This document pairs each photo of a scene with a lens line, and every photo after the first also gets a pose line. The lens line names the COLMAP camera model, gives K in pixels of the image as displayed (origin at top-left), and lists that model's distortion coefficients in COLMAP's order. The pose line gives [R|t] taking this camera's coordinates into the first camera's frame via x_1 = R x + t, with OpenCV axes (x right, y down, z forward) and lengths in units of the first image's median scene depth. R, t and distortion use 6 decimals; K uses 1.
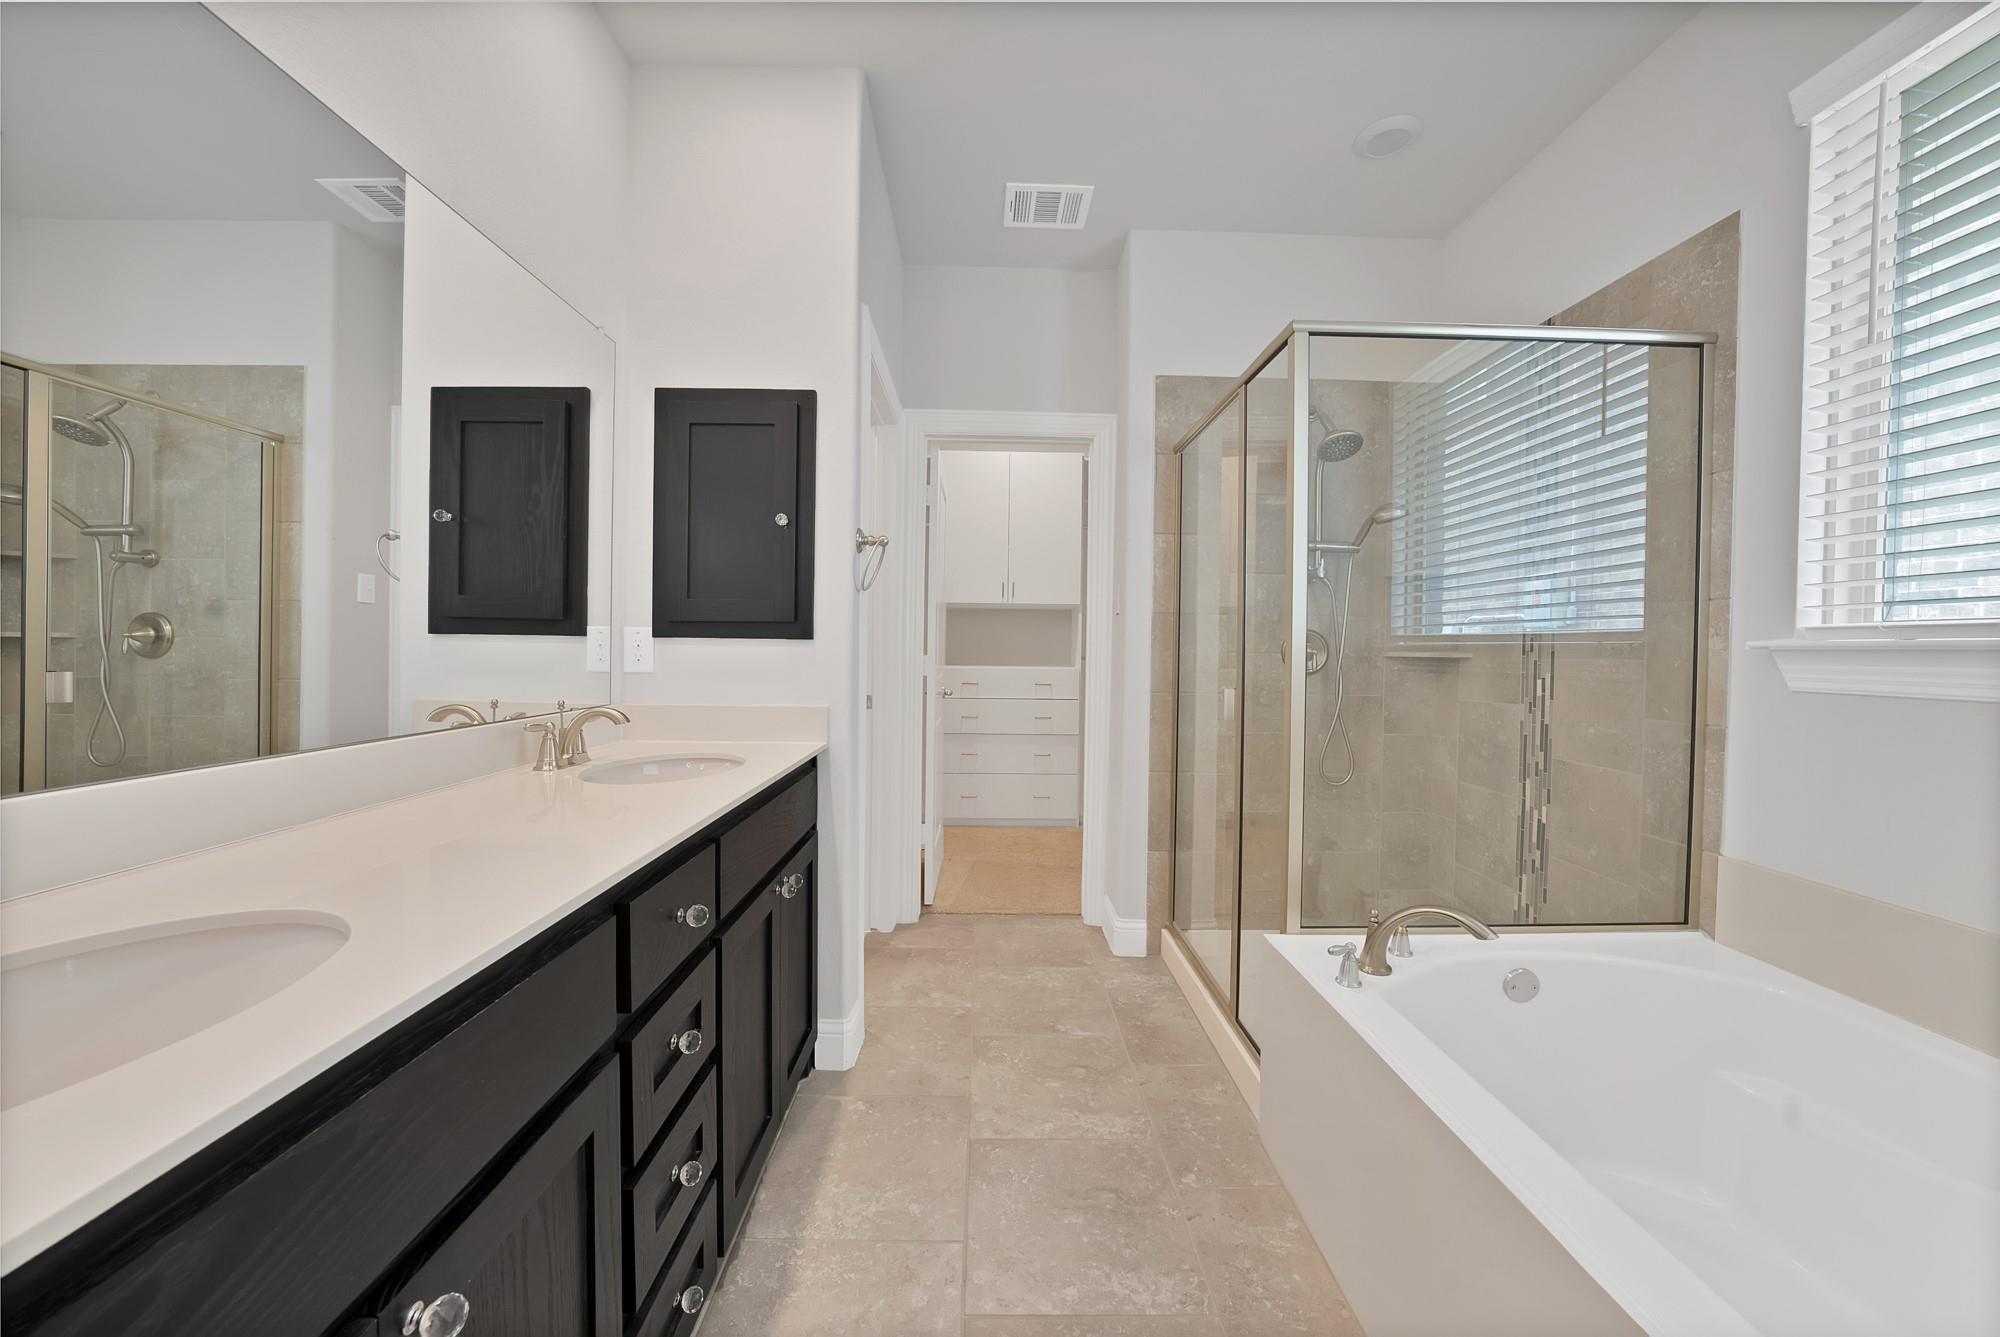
lens RADIAL K [[719.1, 0, 993.9], [0, 719.1, 657.0], [0, 0, 1]] dist [-0.021716, 0.000023]
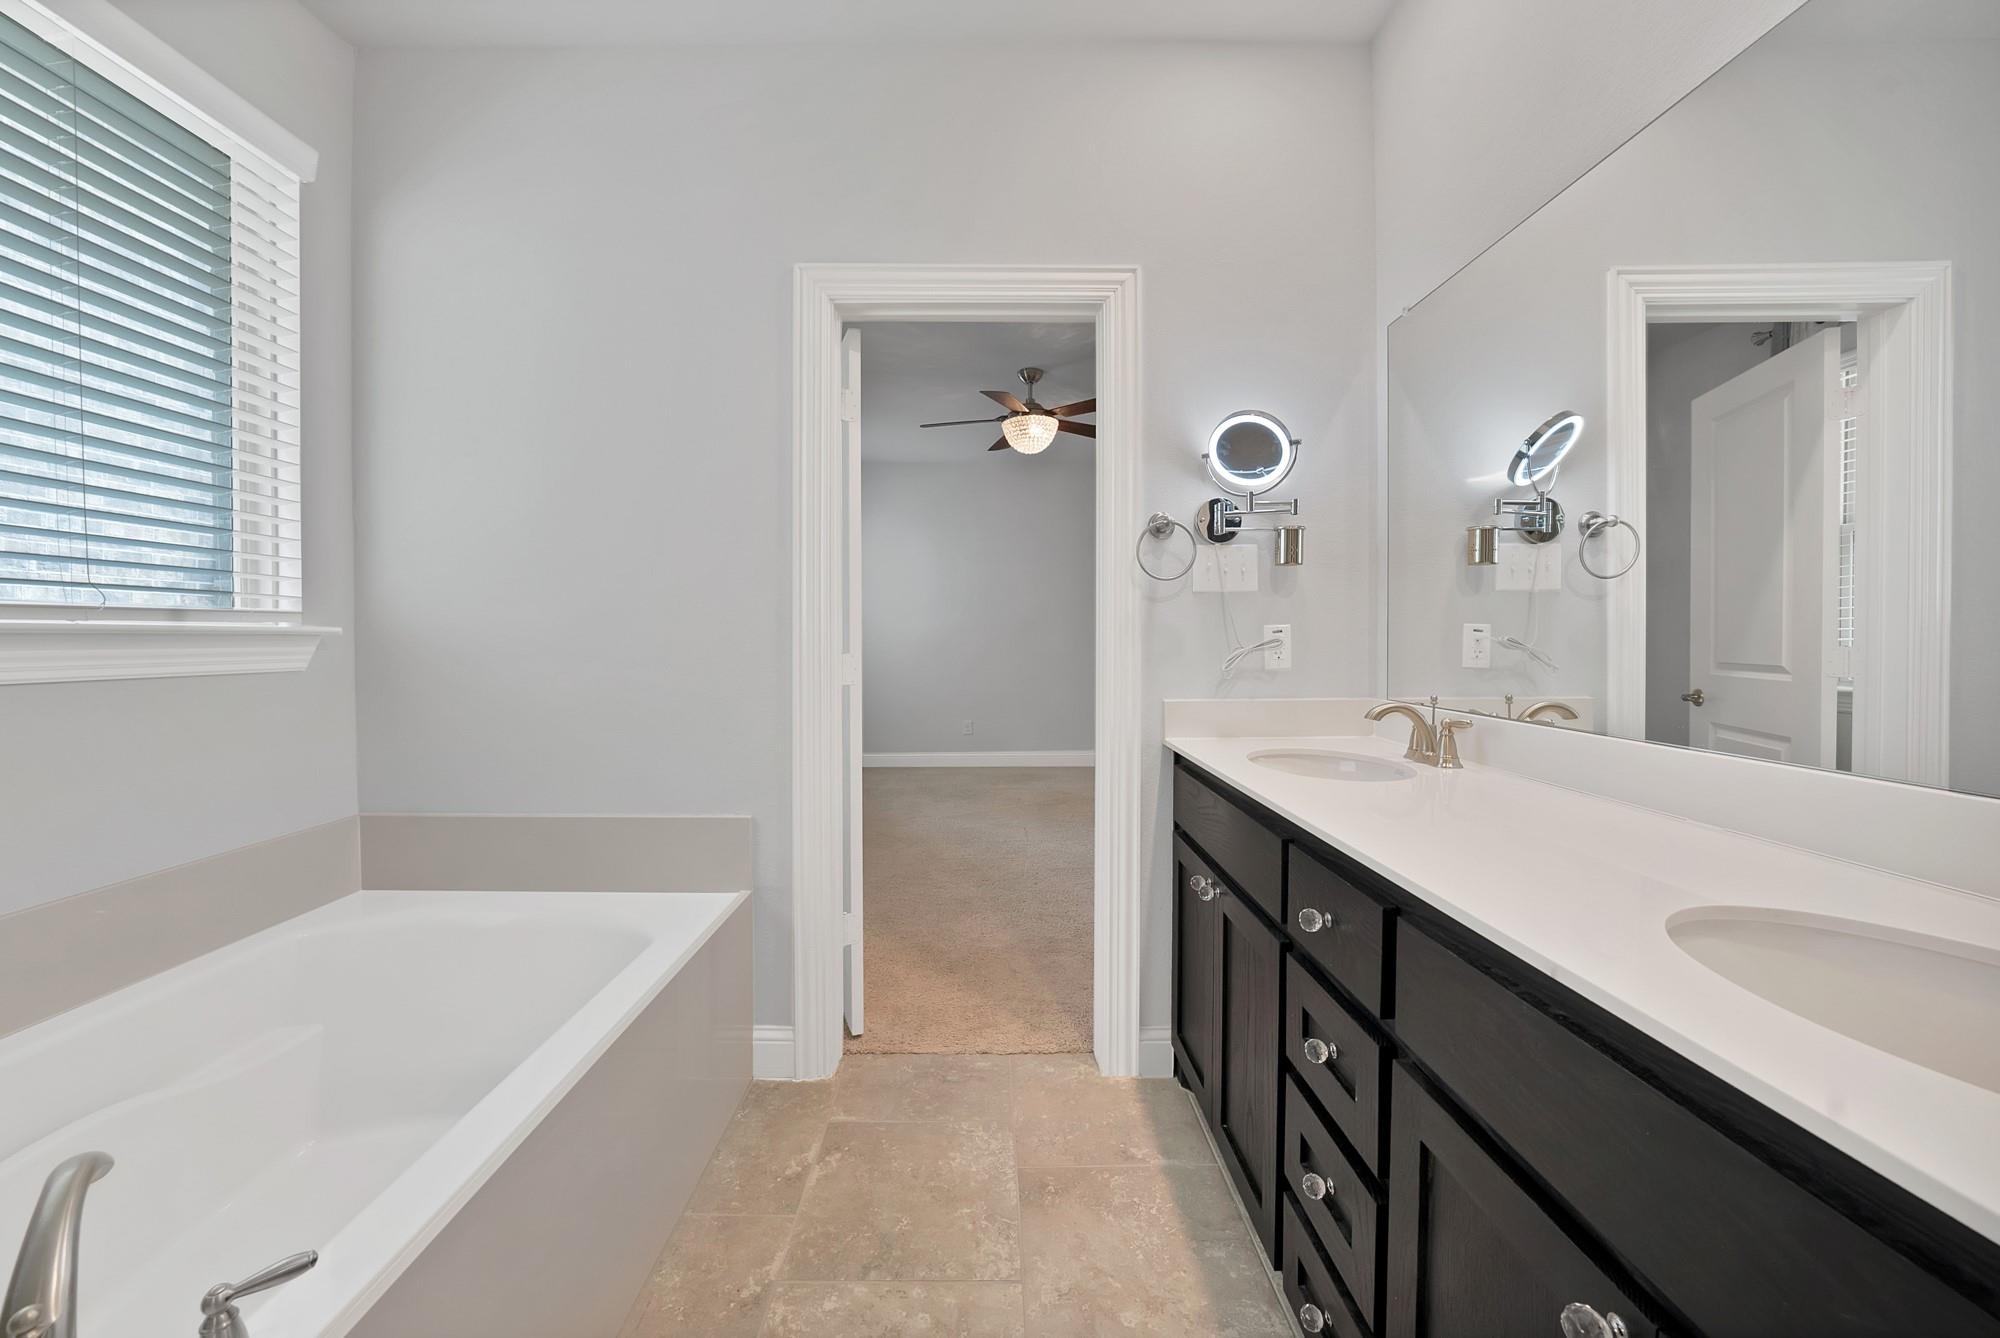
lens RADIAL K [[719.1, 0, 993.9], [0, 719.1, 657.5], [0, 0, 1]] dist [-0.021716, 0.000023]
pose [[-0.999940, -0.009368, 0.005701, 0.002572], [-0.009093, 0.998876, 0.046514, -0.031096], [-0.006131, 0.046460, -0.998901, 2.000689]]
